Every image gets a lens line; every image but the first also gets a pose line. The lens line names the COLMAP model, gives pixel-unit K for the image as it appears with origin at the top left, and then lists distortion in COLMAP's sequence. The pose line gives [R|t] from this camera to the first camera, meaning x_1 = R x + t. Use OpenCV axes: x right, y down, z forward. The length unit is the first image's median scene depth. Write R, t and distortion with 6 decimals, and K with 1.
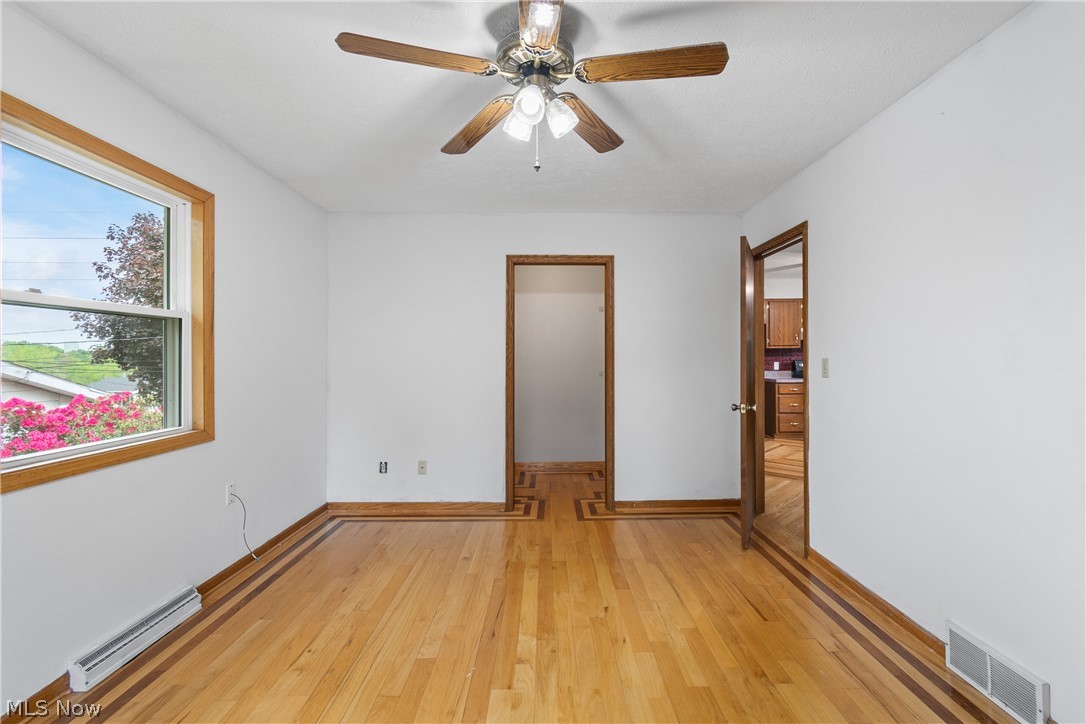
lens RADIAL K [[485.8, 0, 552.5], [0, 485.8, 354.6], [0, 0, 1]] dist [-0.001165, -0.000663]
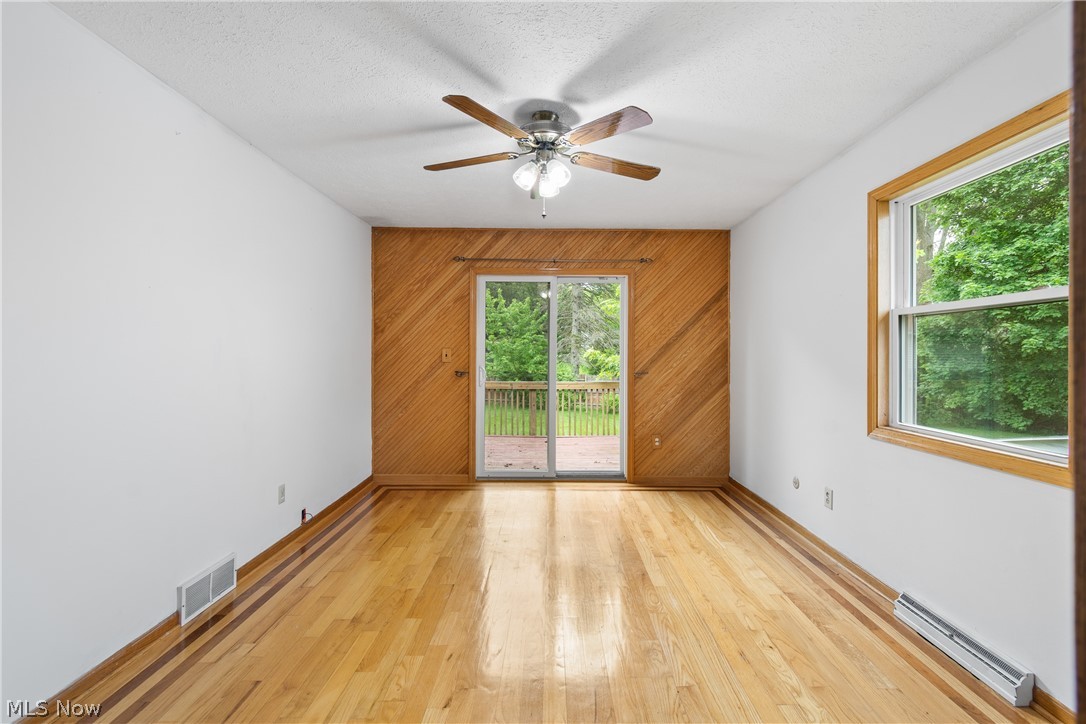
lens RADIAL K [[485.8, 0, 543.8], [0, 485.8, 358.2], [0, 0, 1]] dist [-0.001165, -0.000663]
pose [[-0.999566, -0.000568, 0.029457, -0.062516], [-0.000569, 1.000000, -0.000026, 0.015118], [-0.029457, -0.000043, -0.999566, 2.049876]]
